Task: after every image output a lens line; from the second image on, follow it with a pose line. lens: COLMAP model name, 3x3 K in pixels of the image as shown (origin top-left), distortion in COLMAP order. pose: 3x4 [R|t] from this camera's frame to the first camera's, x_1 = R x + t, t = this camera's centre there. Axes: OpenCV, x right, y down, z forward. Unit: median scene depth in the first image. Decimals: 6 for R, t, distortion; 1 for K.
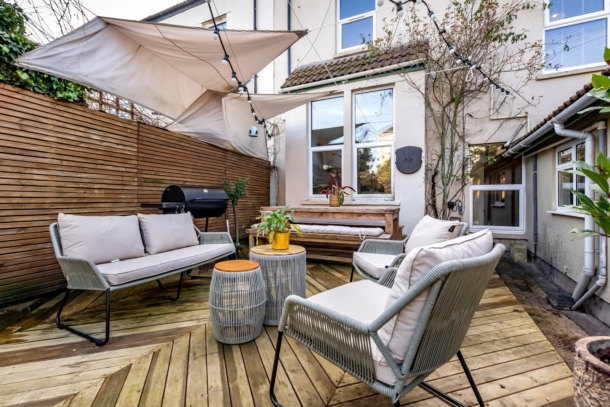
lens RADIAL K [[282.8, 0, 304.1], [0, 282.8, 200.7], [0, 0, 1]] dist [0.002722, 0.000193]
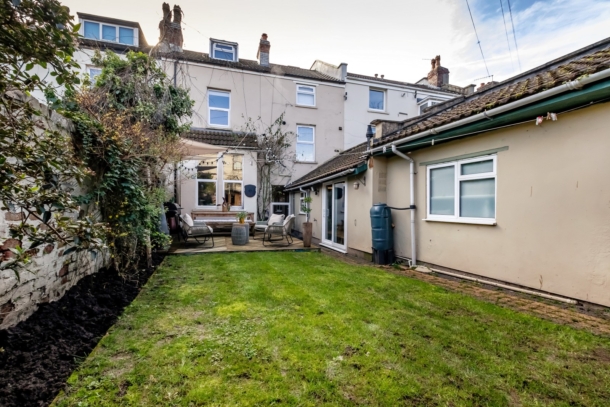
lens RADIAL K [[282.8, 0, 304.4], [0, 282.8, 205.5], [0, 0, 1]] dist [0.002722, 0.000193]
pose [[0.727300, 0.010848, 0.686233, -0.841373], [-0.001669, 0.999900, -0.014037, 0.000680], [-0.686317, 0.009064, 0.727246, -0.900659]]
